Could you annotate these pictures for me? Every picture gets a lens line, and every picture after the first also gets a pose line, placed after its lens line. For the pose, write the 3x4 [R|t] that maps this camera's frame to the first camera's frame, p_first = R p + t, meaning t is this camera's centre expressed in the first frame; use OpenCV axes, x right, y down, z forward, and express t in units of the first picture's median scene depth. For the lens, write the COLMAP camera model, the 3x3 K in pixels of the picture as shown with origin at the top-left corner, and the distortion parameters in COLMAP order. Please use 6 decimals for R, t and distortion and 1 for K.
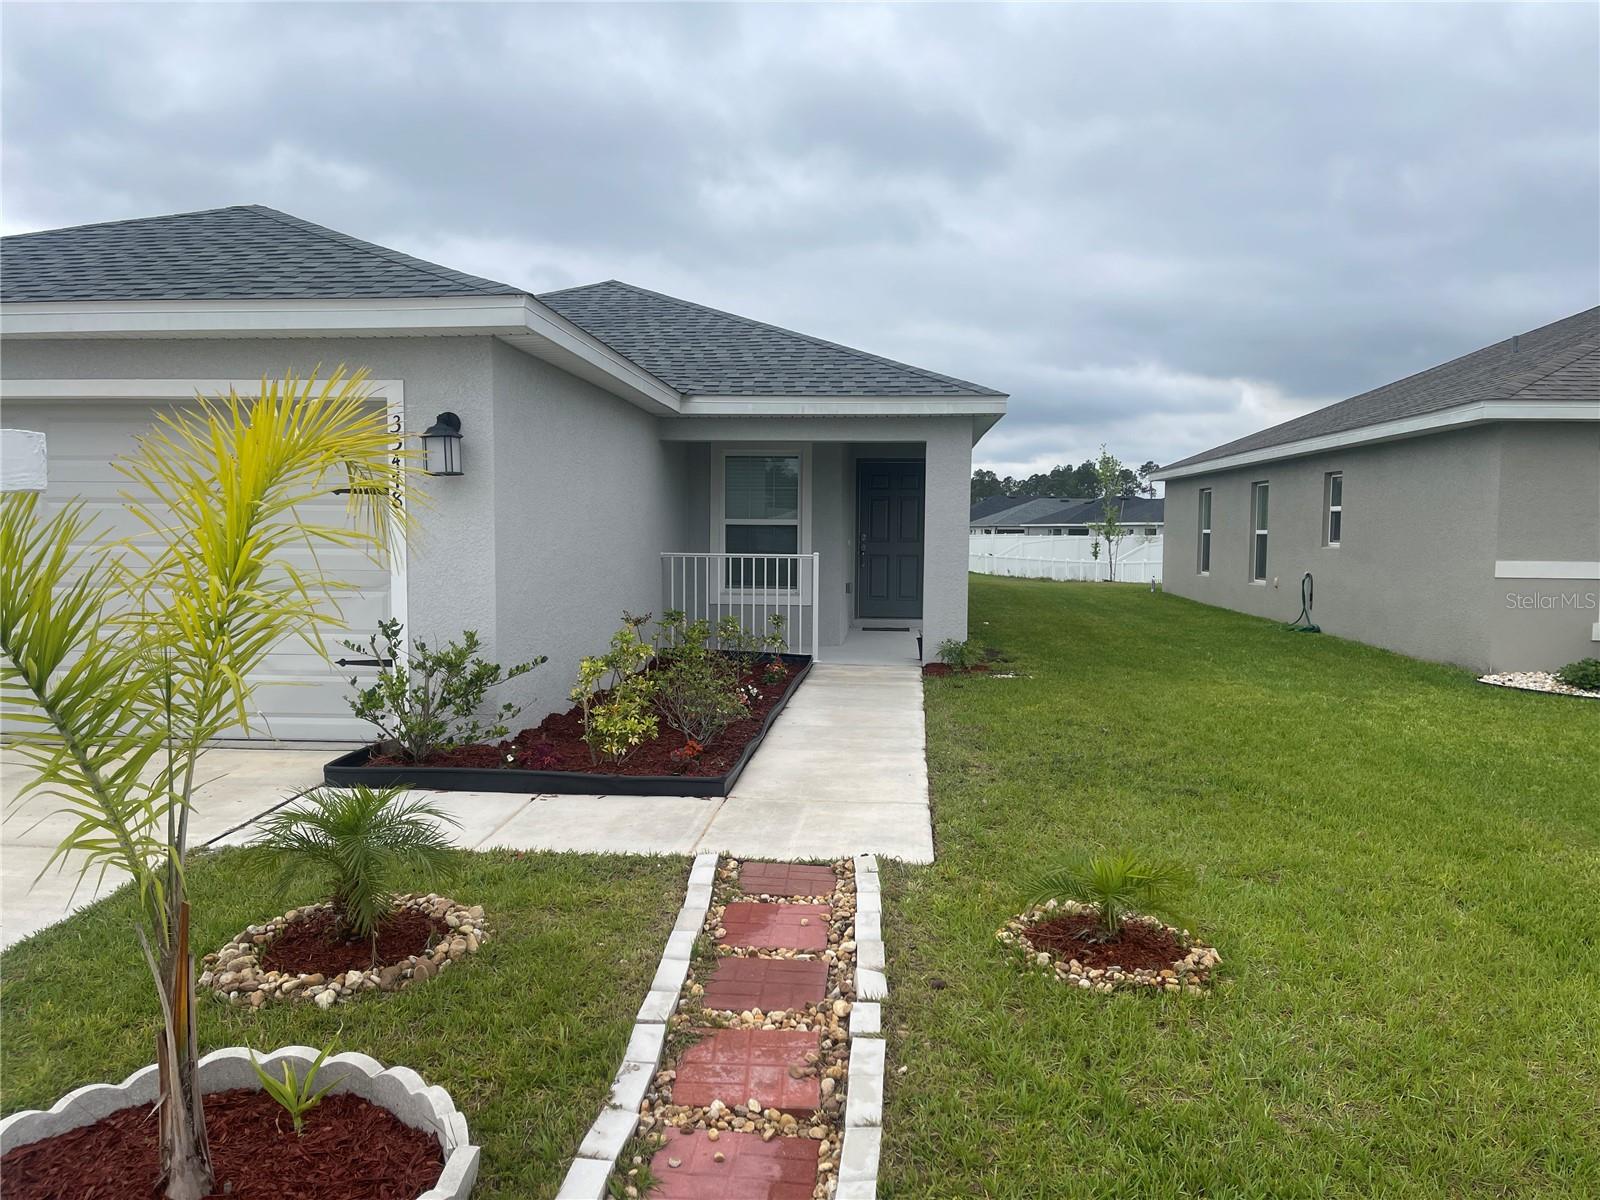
lens RADIAL K [[1204.1, 0, 808.2], [0, 1204.1, 601.2], [0, 0, 1]] dist [0.041118, -0.061972]
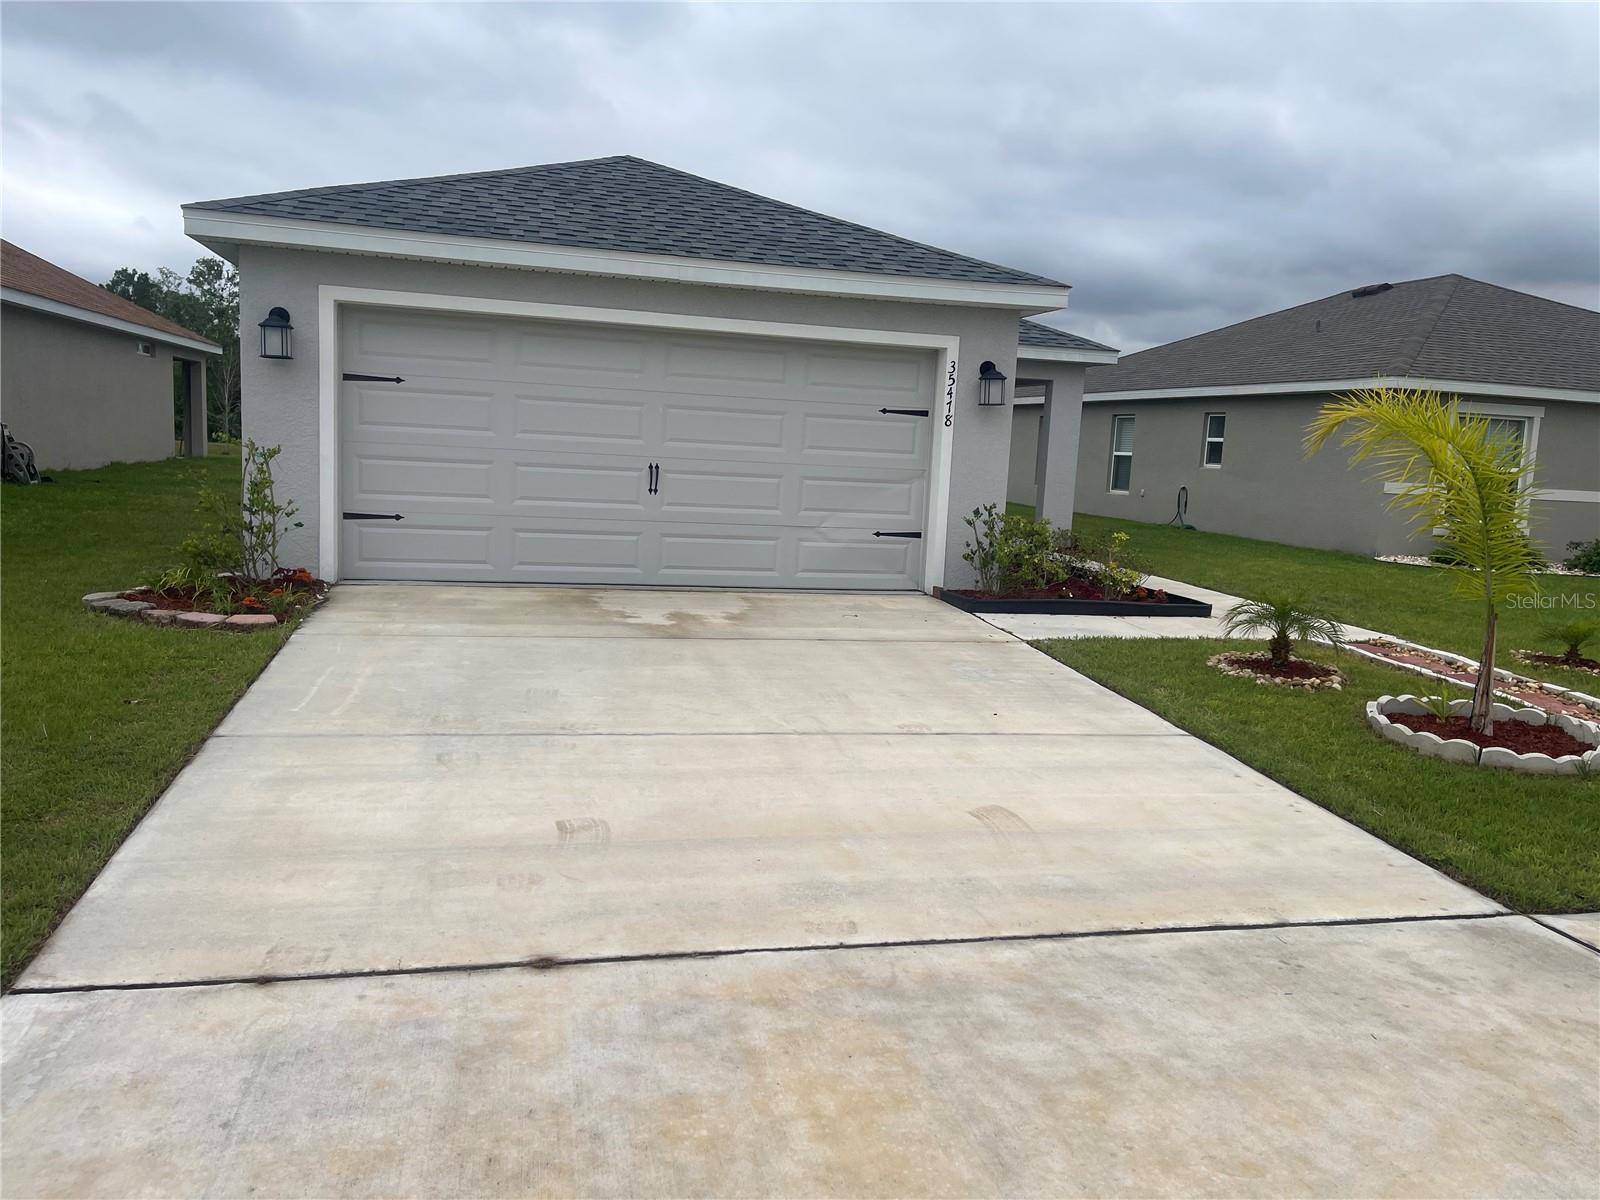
lens RADIAL K [[1204.1, 0, 808.2], [0, 1204.1, 601.2], [0, 0, 1]] dist [0.041118, -0.061972]
pose [[0.953730, 0.001108, 0.300663, -0.607338], [-0.025251, 0.996756, 0.076425, 0.019316], [-0.299603, -0.080481, 0.950663, -0.248923]]
